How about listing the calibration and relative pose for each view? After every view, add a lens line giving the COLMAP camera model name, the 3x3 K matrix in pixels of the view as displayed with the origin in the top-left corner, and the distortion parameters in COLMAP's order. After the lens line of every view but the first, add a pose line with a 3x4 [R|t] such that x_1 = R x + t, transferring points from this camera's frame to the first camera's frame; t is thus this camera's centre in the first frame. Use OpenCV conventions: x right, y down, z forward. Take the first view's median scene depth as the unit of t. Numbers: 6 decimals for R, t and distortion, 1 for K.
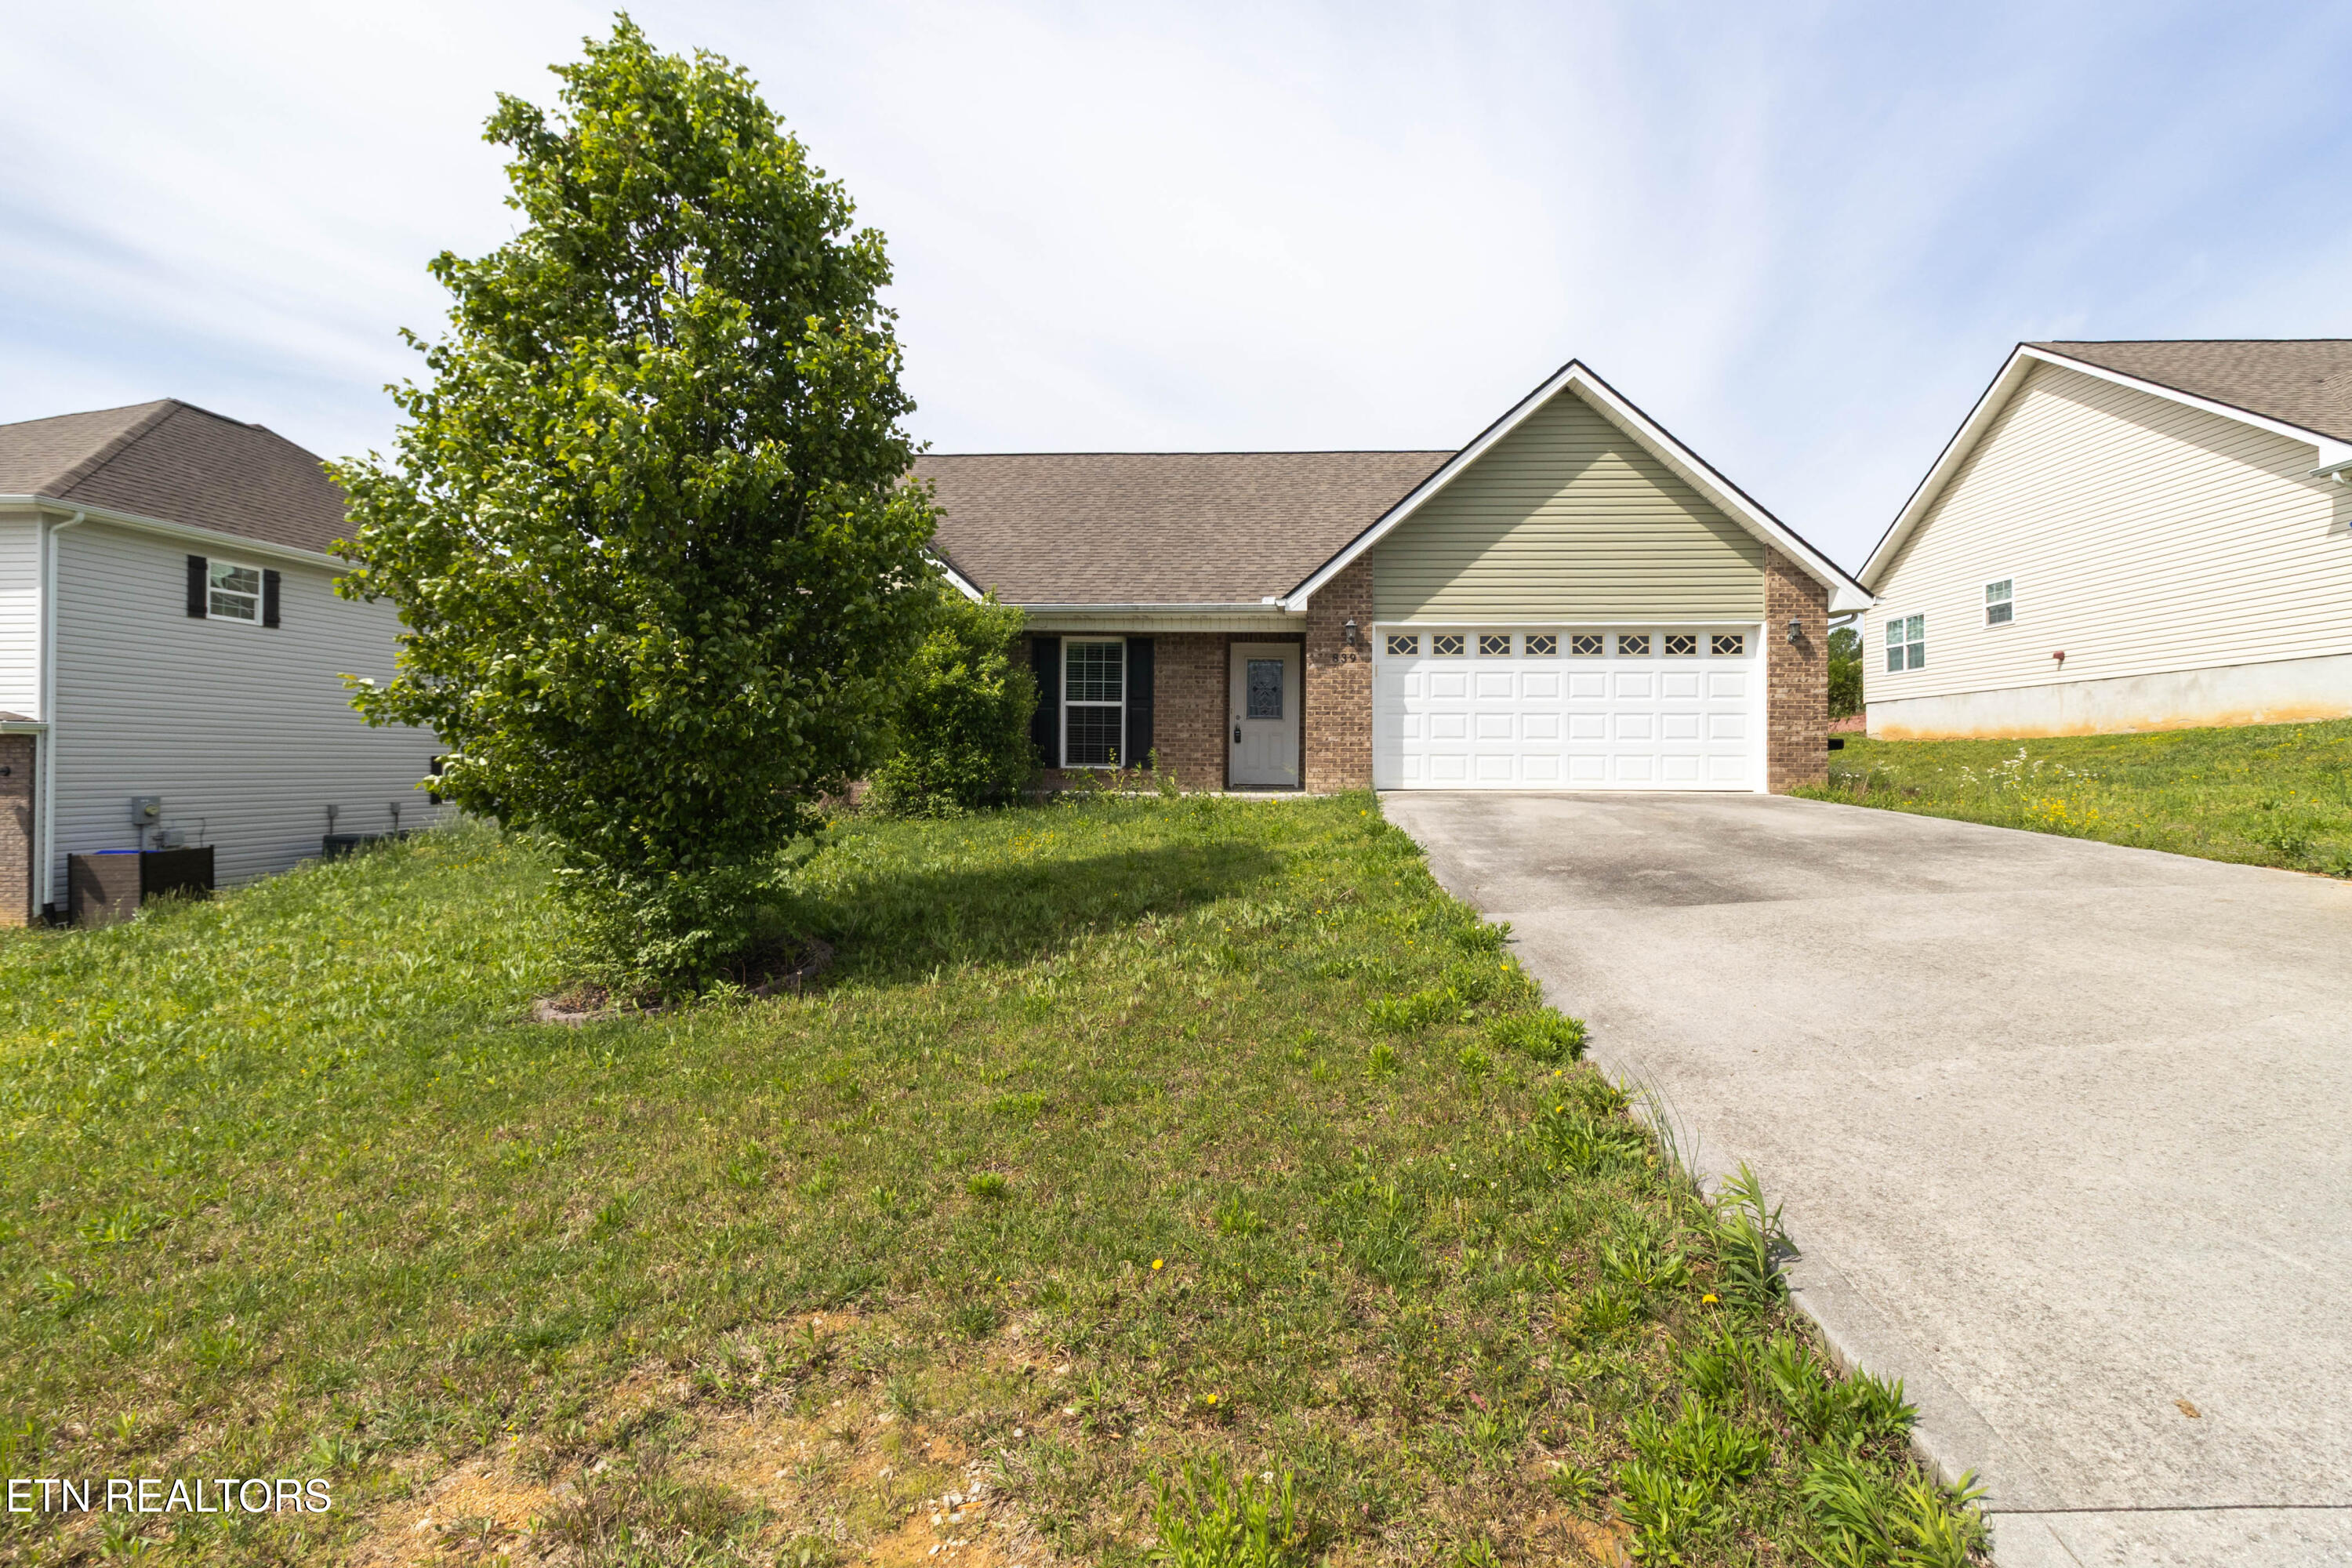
lens RADIAL K [[1086.0, 0, 1226.5], [0, 1086.0, 757.9], [0, 0, 1]] dist [0.005181, 0.001049]
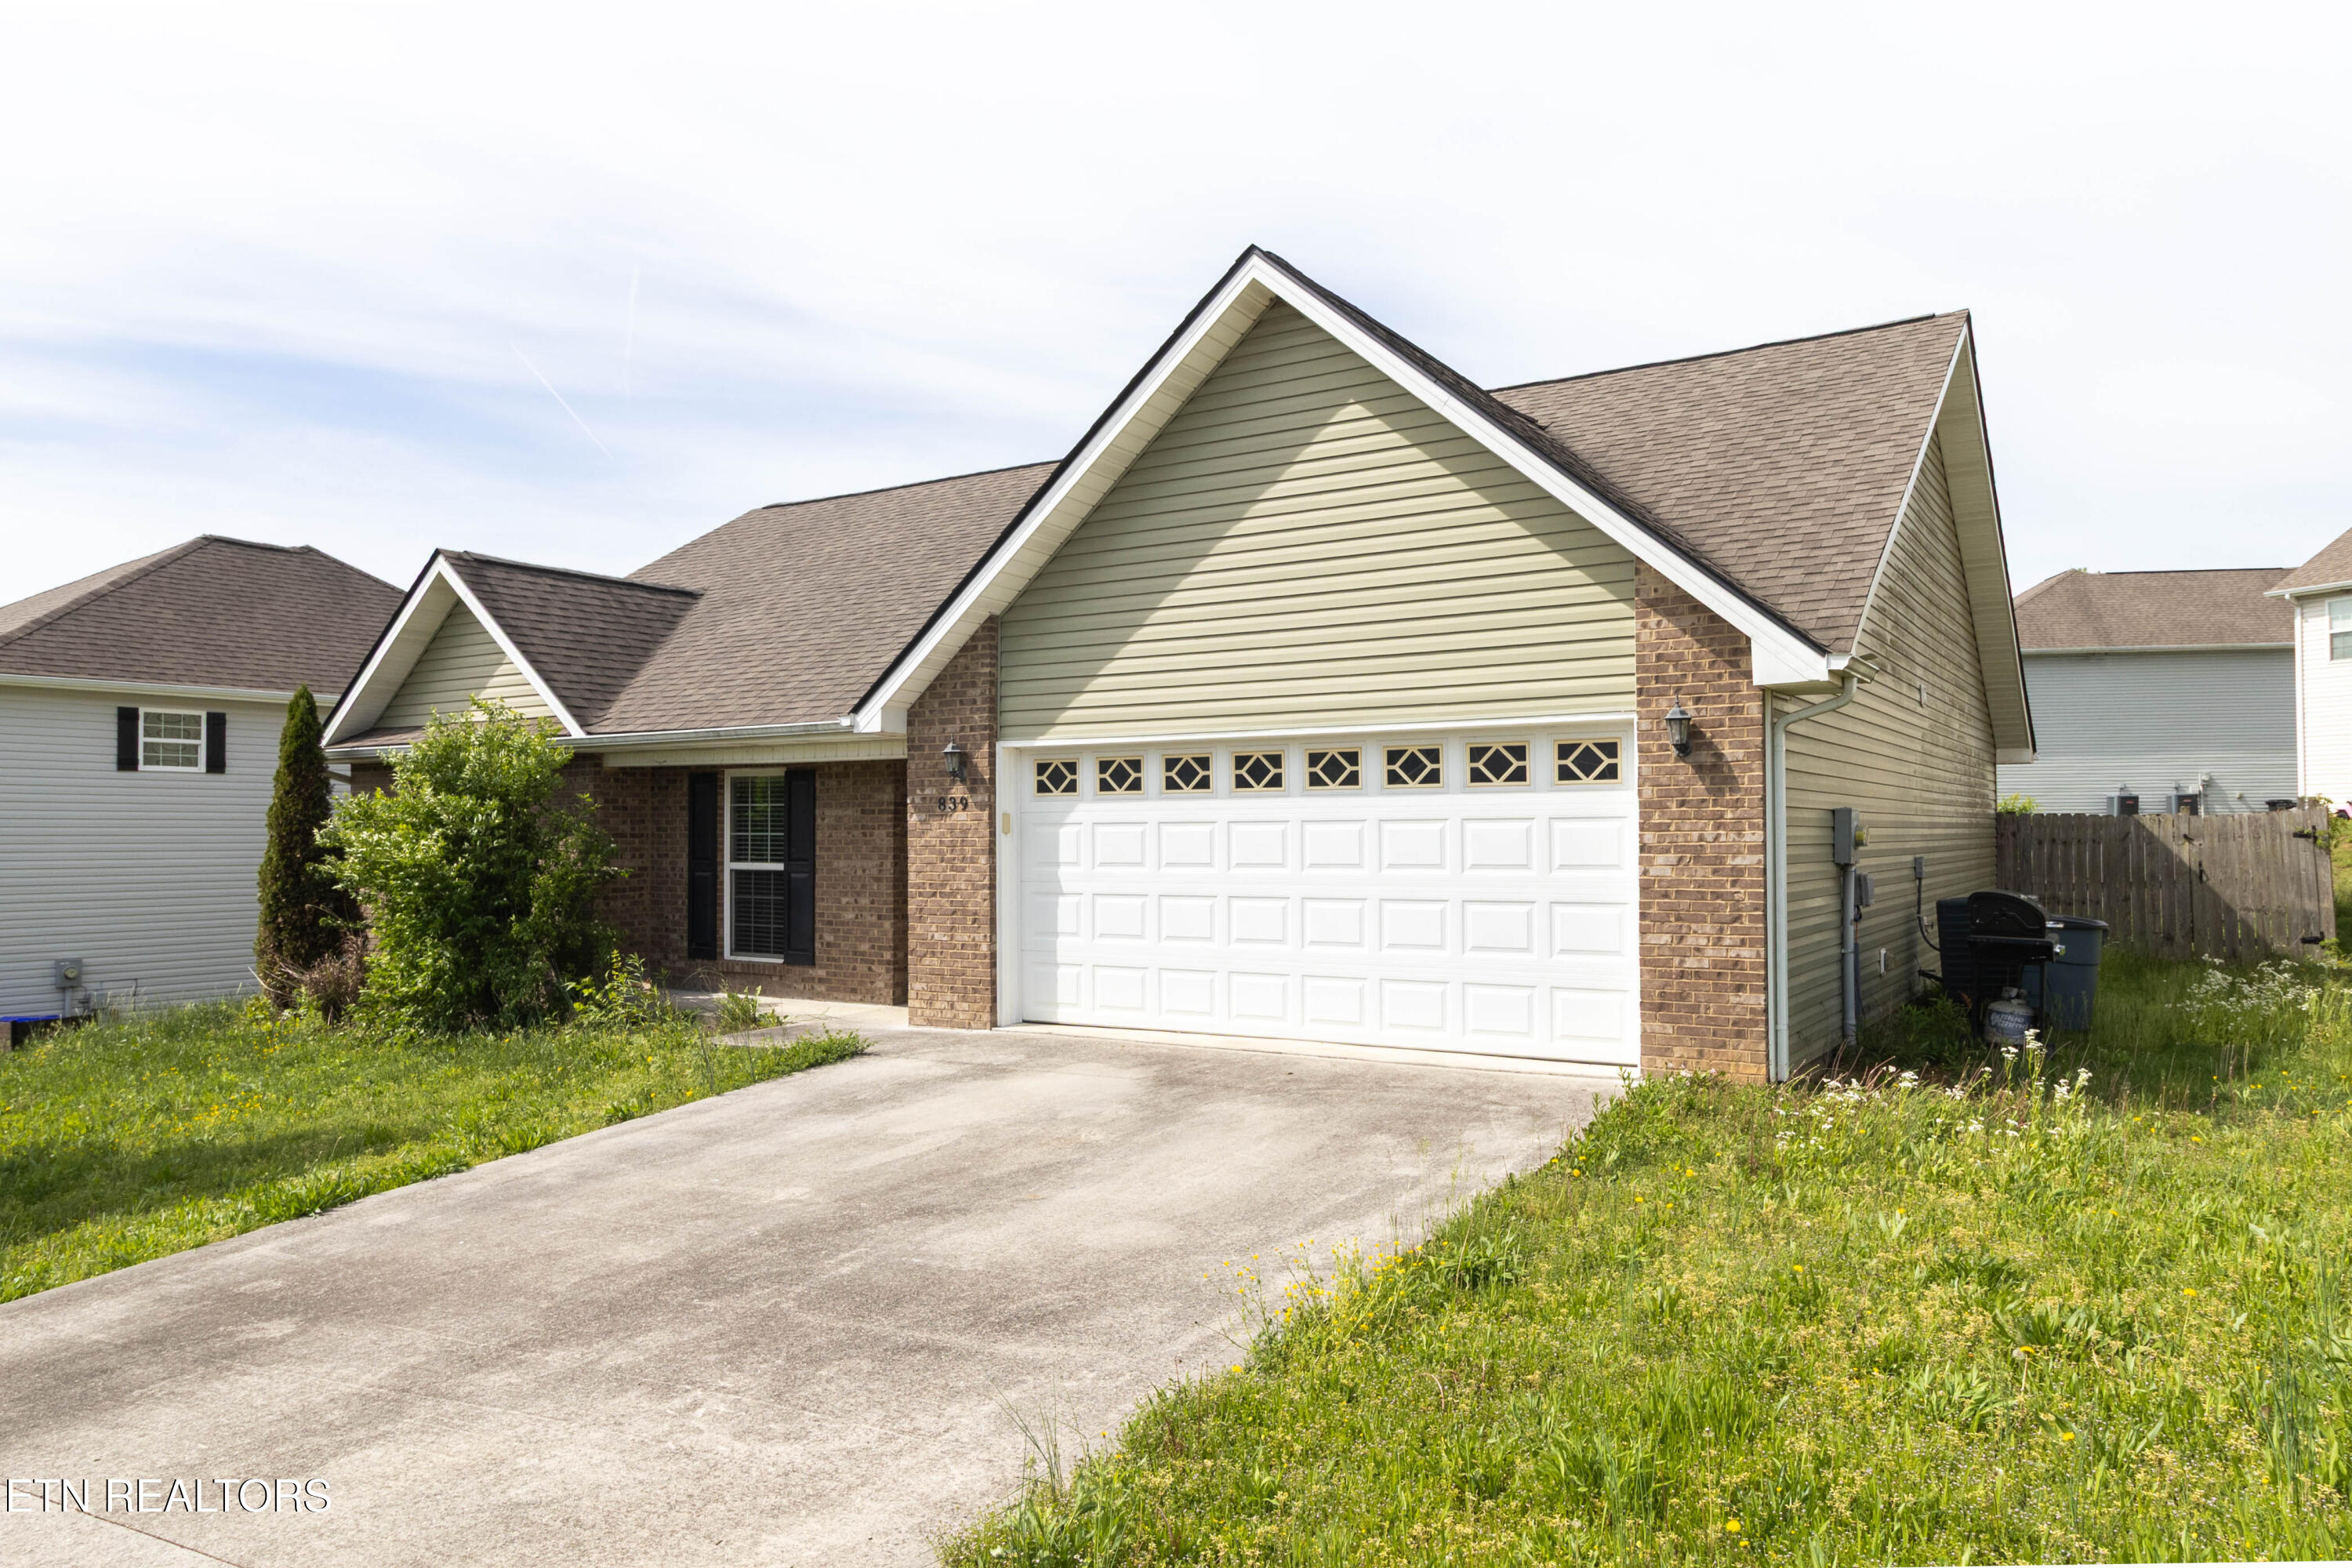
lens RADIAL K [[1549.9, 0, 1207.7], [0, 1549.9, 807.1], [0, 0, 1]] dist [0.001787, -0.001249]
pose [[0.873217, -0.017041, -0.487033, 0.650148], [0.010496, 0.999814, -0.016164, -0.074128], [0.487218, 0.009002, 0.873234, 0.309903]]
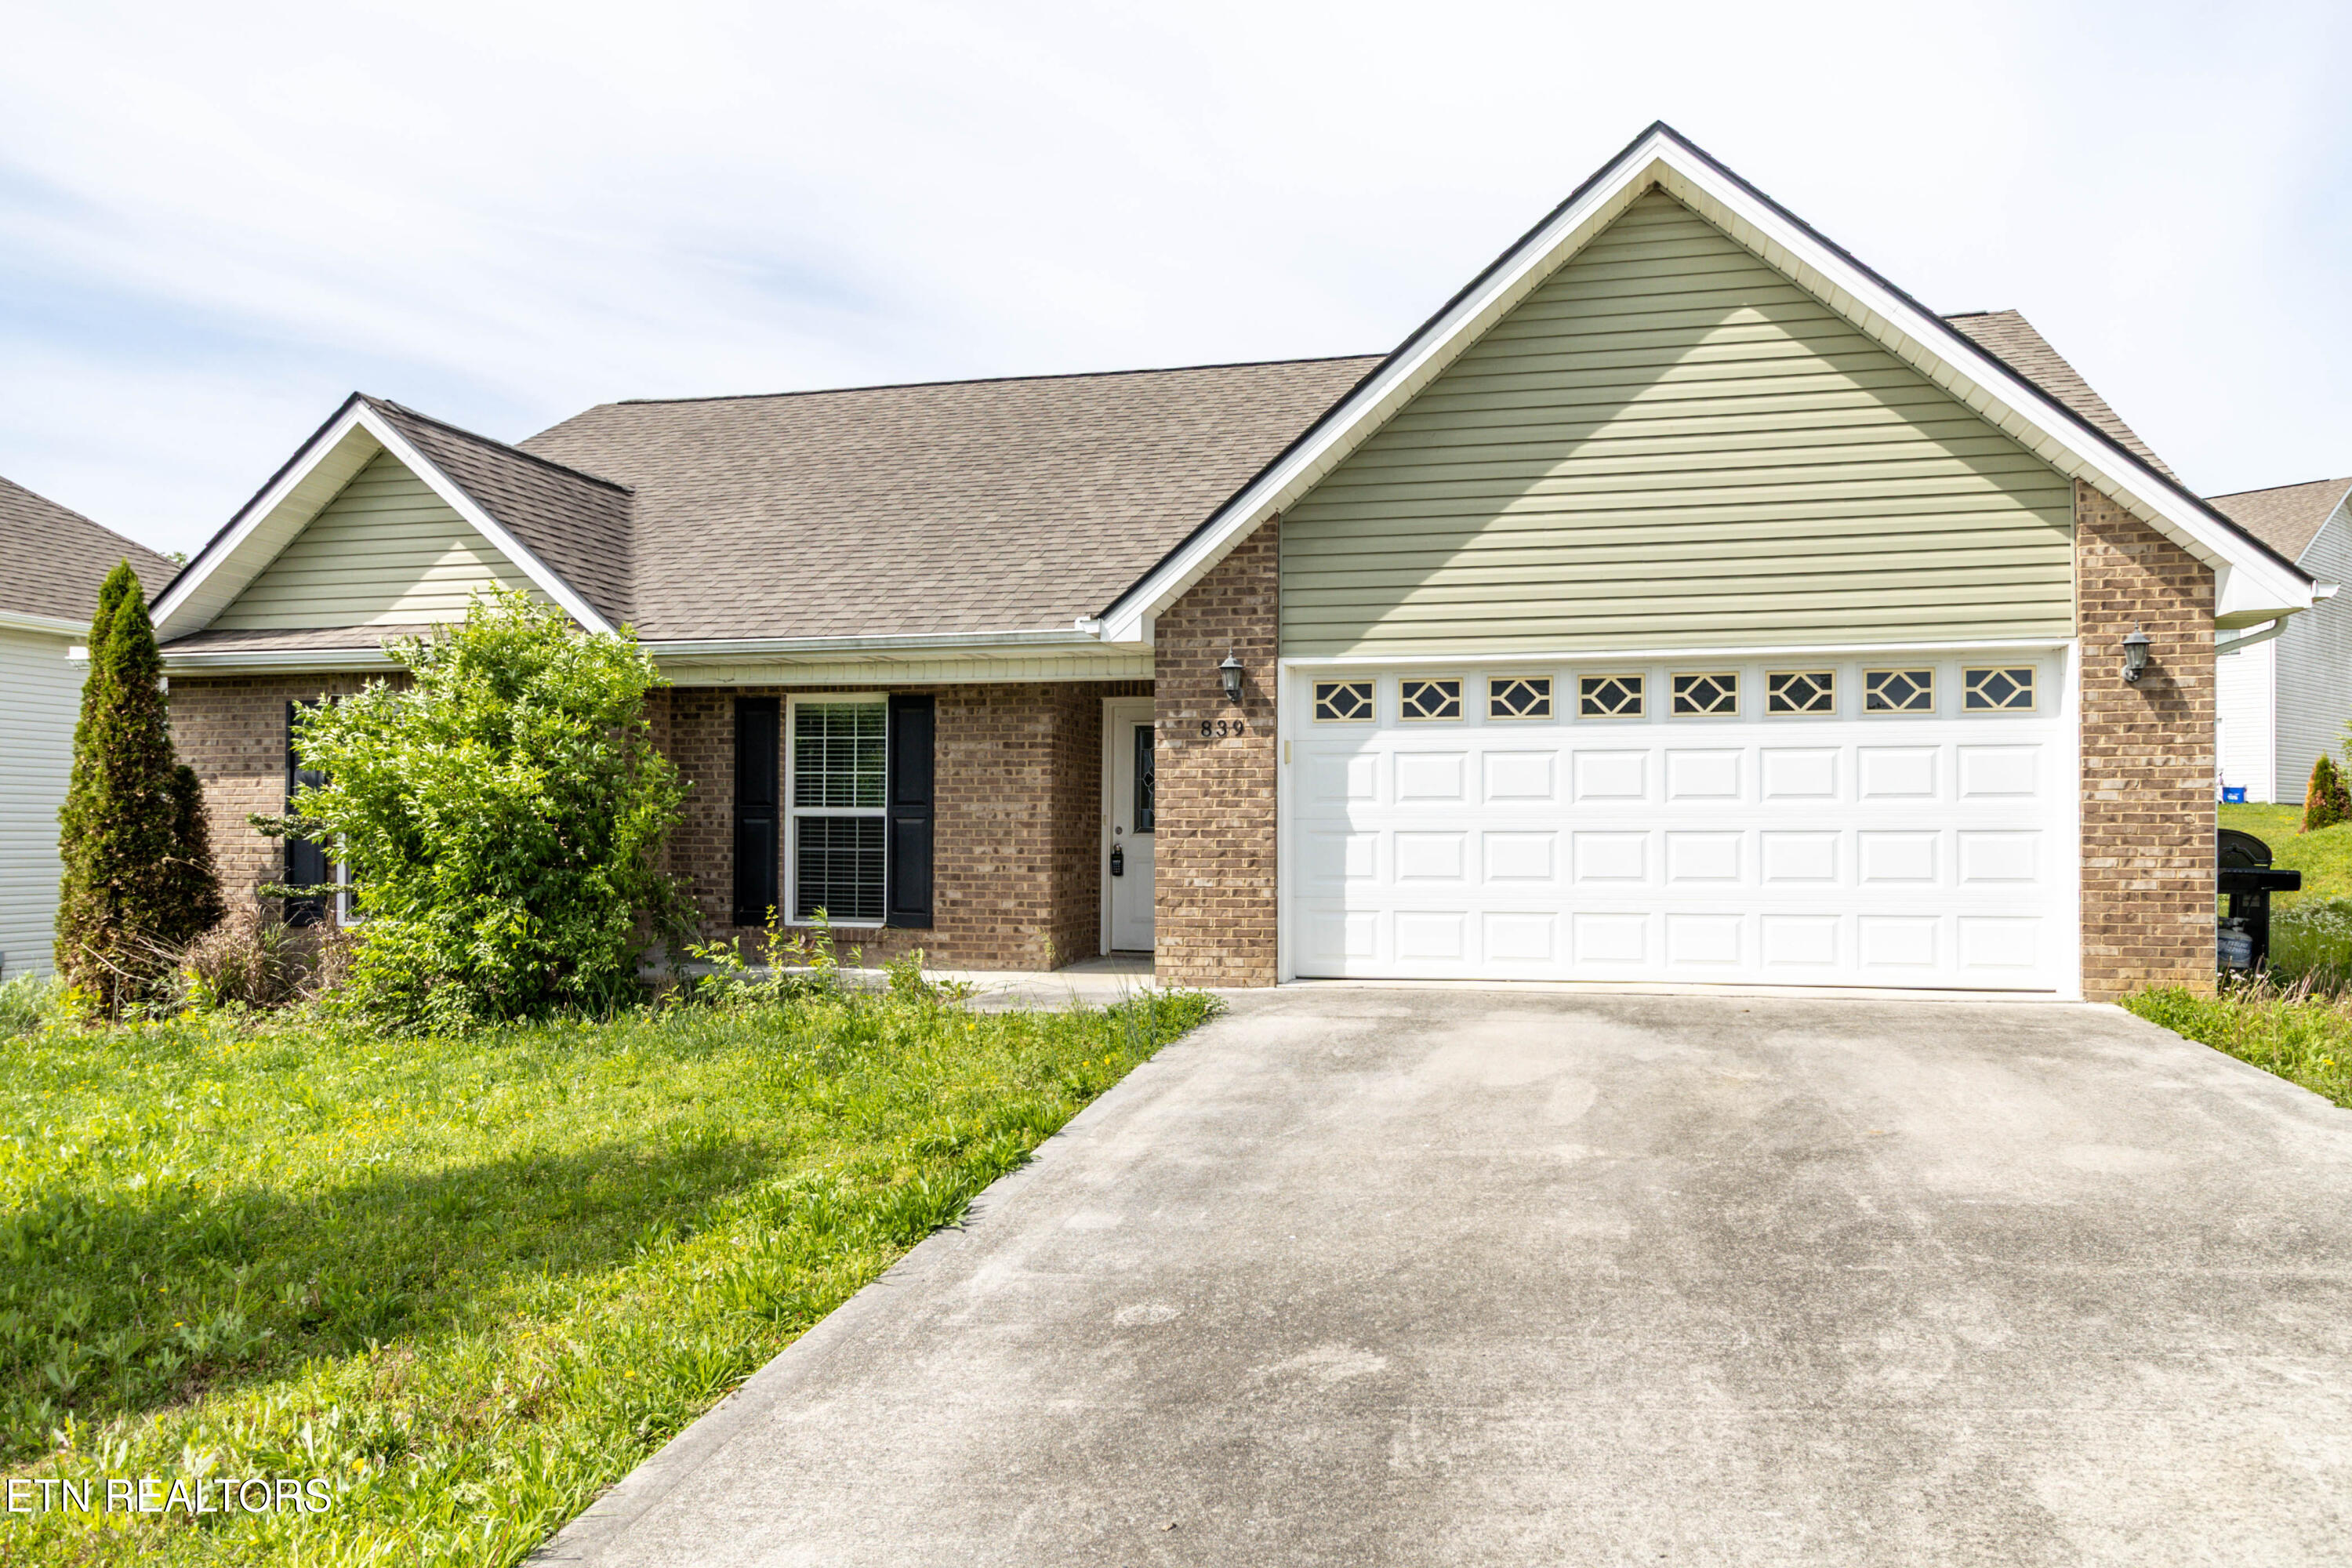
lens RADIAL K [[1536.5, 0, 1276.6], [0, 1536.5, 839.3], [0, 0, 1]] dist [0.000161, -0.000610]
pose [[0.986137, -0.003808, -0.165890, 0.255614], [0.004646, 0.999978, 0.004665, -0.041523], [0.165868, -0.005371, 0.986133, 0.268278]]
